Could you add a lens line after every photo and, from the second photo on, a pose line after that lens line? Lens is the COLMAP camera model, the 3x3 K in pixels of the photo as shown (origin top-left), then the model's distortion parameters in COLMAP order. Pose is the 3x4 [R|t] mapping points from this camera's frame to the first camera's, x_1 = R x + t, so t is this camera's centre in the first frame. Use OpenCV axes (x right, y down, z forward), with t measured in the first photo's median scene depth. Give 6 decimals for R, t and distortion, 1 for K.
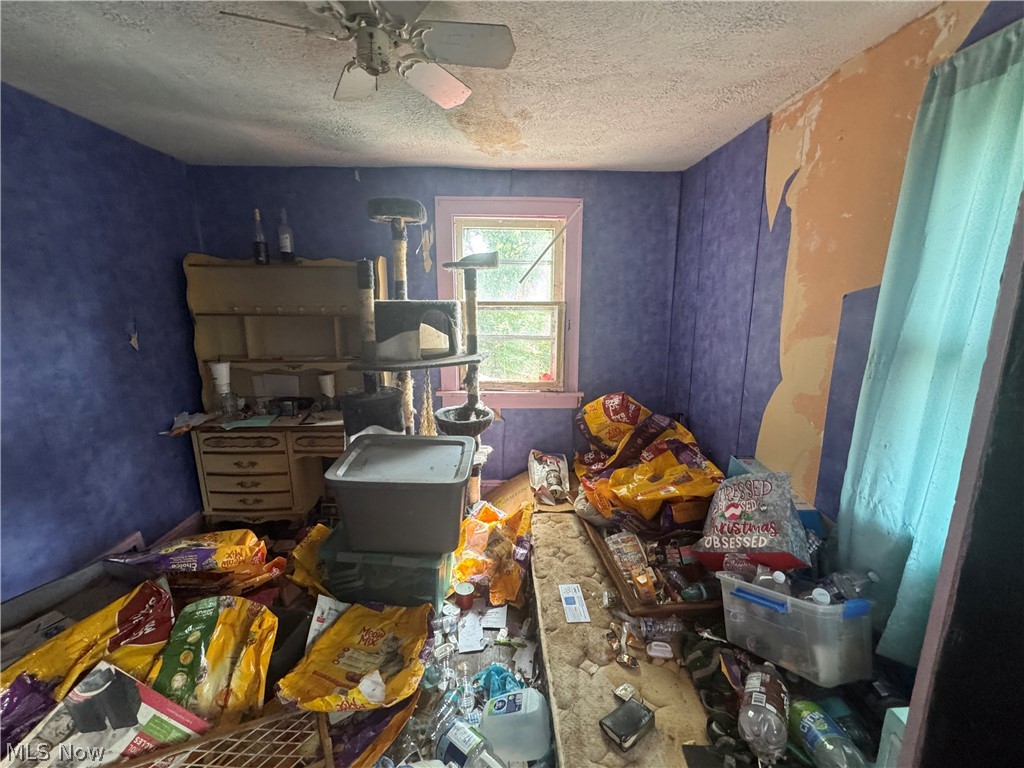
lens RADIAL K [[407.9, 0, 513.2], [0, 407.9, 384.5], [0, 0, 1]] dist [-0.001099, 0.000293]
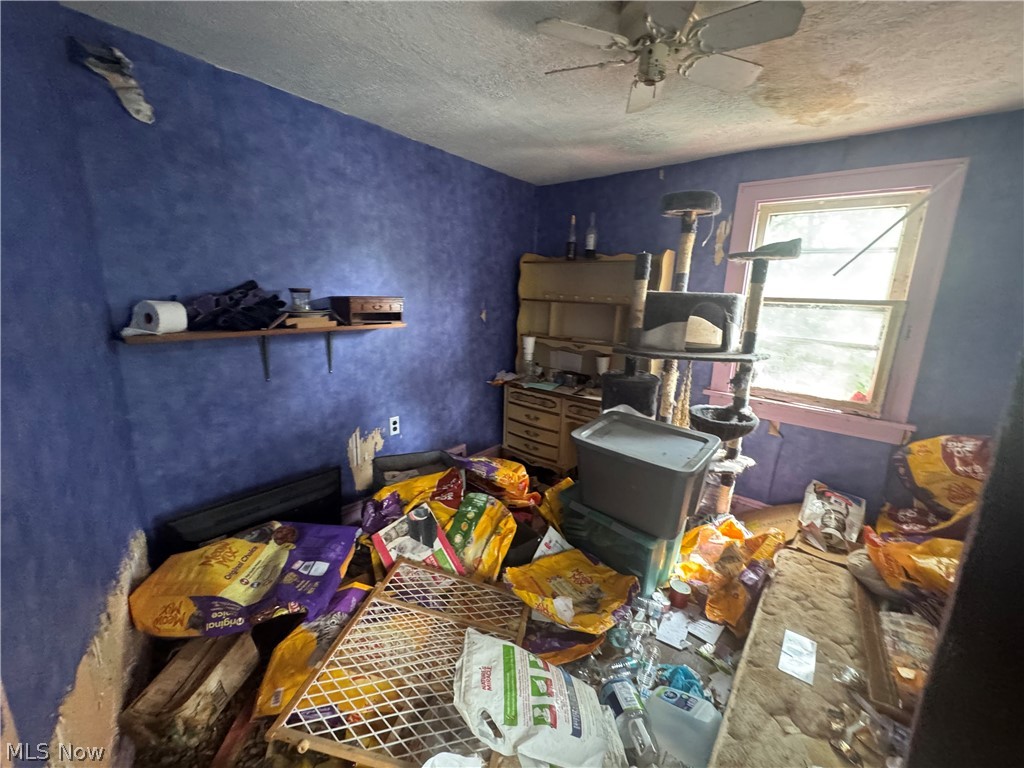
lens RADIAL K [[407.9, 0, 515.9], [0, 407.9, 382.7], [0, 0, 1]] dist [-0.001099, 0.000293]
pose [[0.756080, 0.164579, -0.633448, 0.121349], [-0.164061, 0.984624, 0.059997, 0.025417], [0.633582, 0.058561, 0.771456, -0.033381]]
